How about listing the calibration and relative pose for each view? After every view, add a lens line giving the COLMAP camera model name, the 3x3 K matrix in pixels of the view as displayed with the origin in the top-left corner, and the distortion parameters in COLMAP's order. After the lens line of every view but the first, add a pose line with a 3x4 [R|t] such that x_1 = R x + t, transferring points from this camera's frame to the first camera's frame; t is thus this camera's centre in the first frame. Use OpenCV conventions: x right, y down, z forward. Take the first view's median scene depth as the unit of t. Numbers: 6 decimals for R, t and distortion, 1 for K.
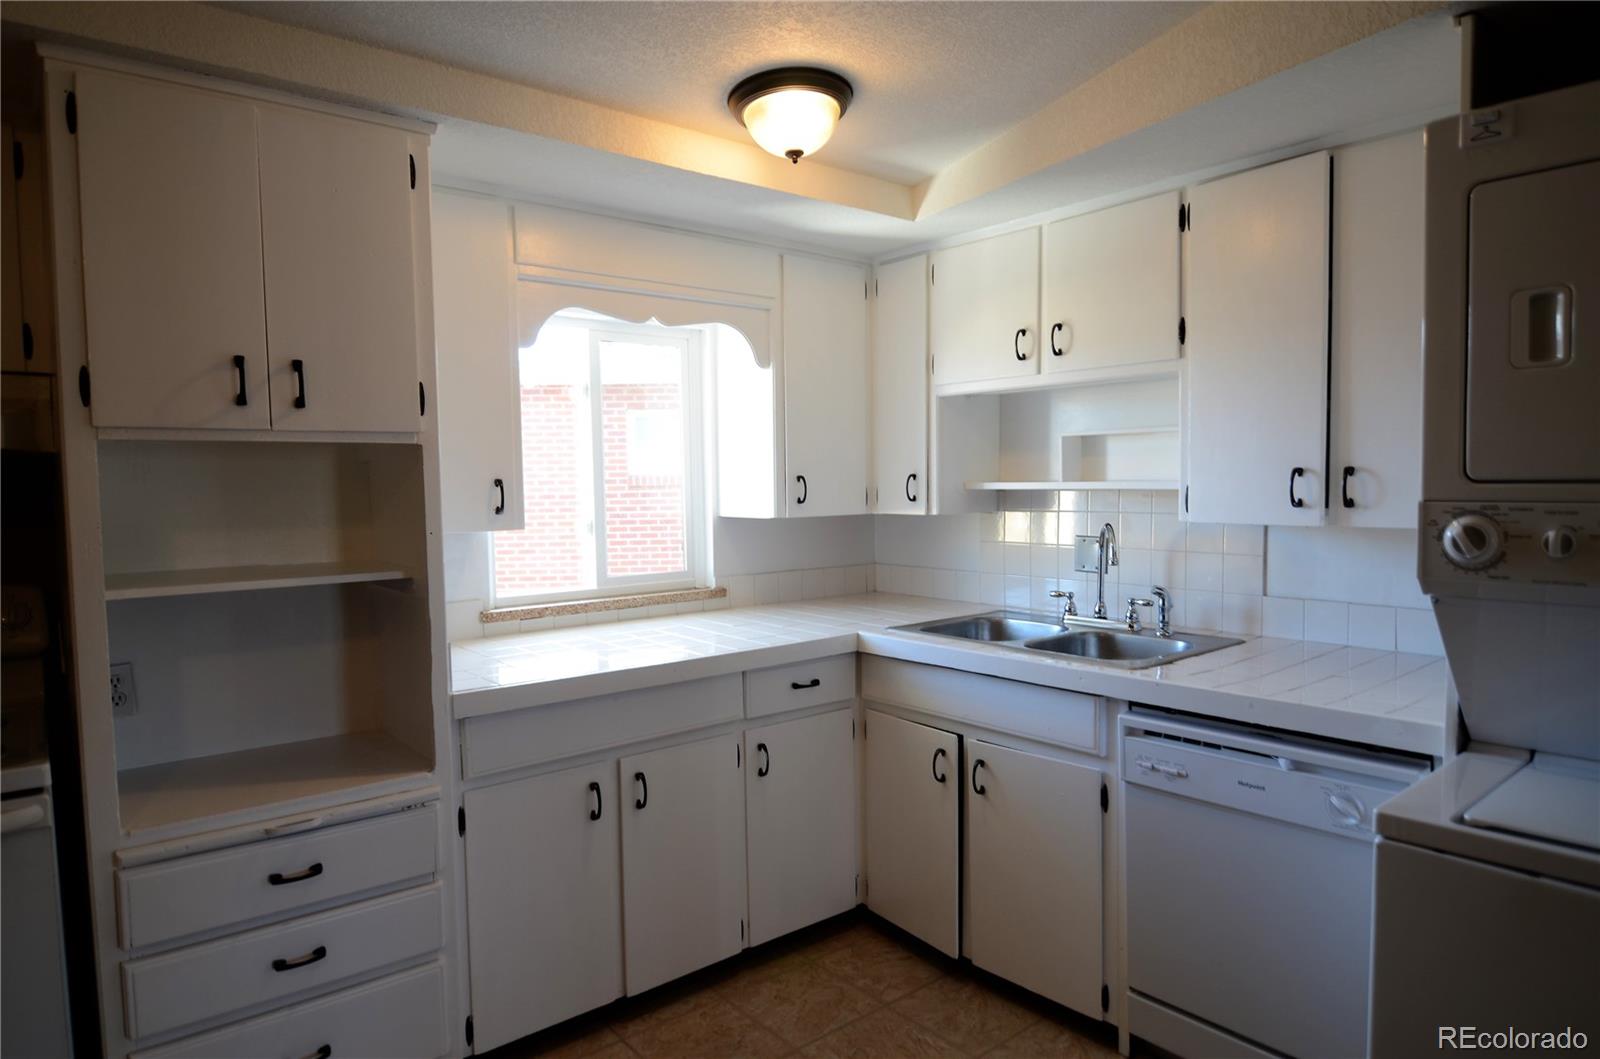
lens RADIAL K [[976.1, 0, 790.7], [0, 976.1, 536.8], [0, 0, 1]] dist [-0.004494, -0.010086]
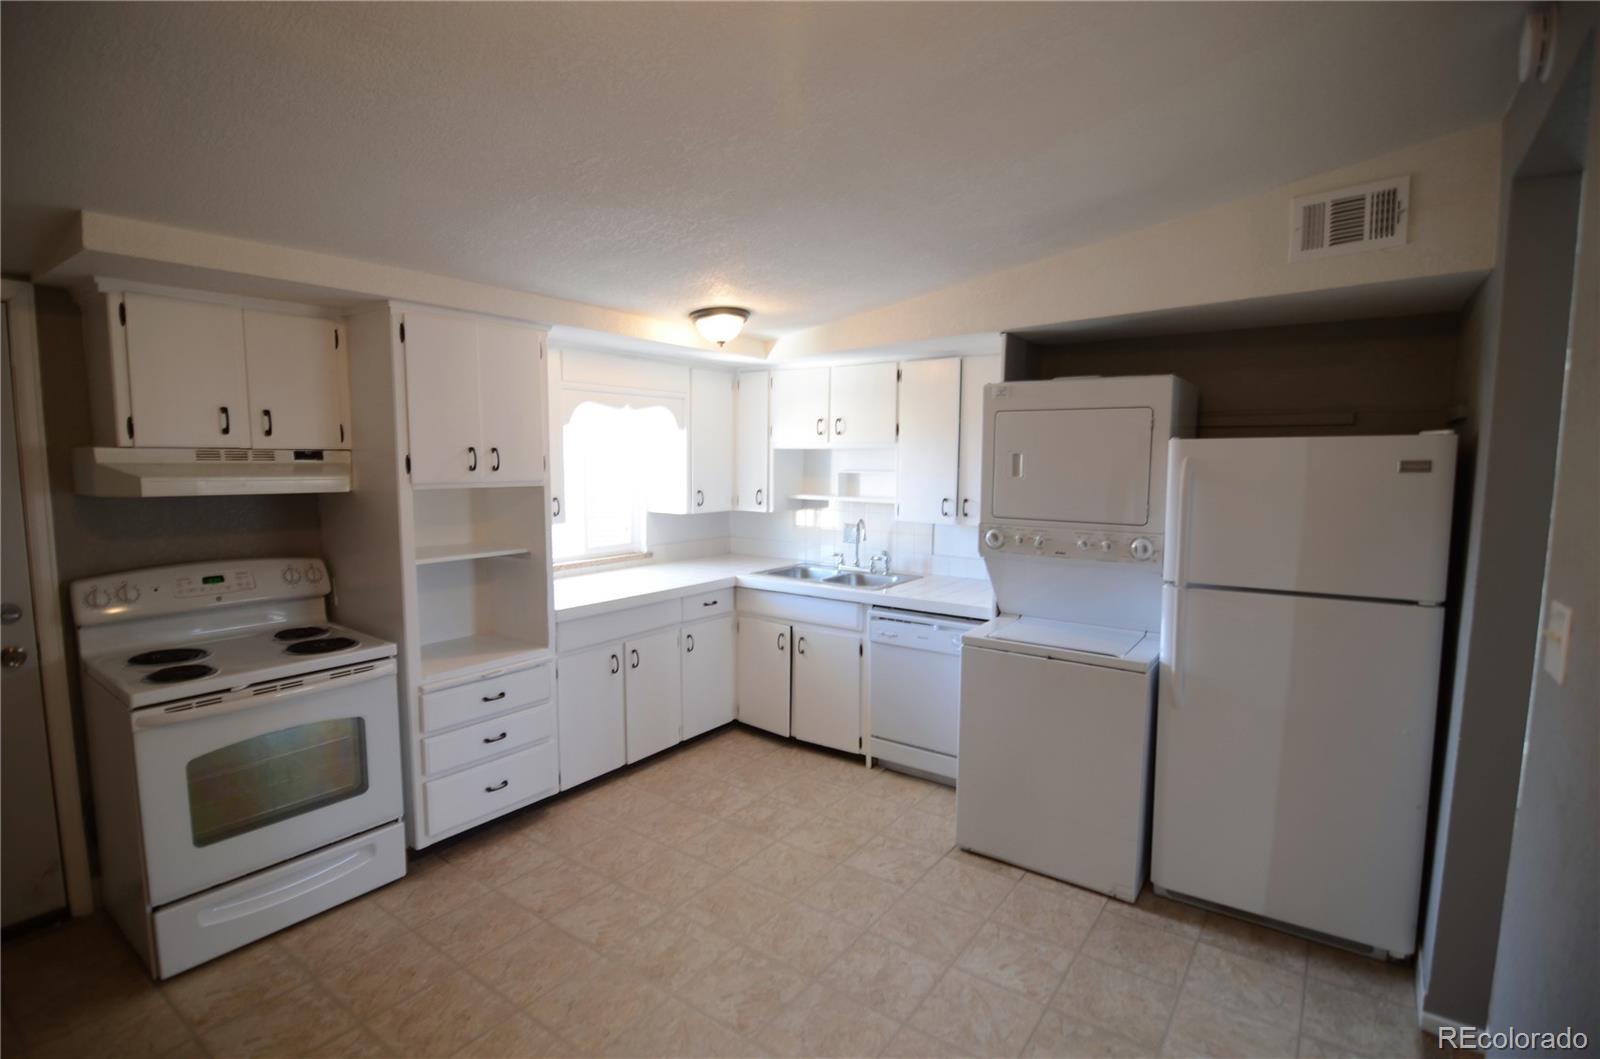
lens RADIAL K [[760.2, 0, 807.0], [0, 760.2, 540.8], [0, 0, 1]] dist [-0.014917, -0.003055]
pose [[0.963988, -0.006082, 0.265877, -0.232398], [-0.007252, 0.998766, 0.049140, -0.053724], [-0.265848, -0.049299, 0.962754, -0.558950]]
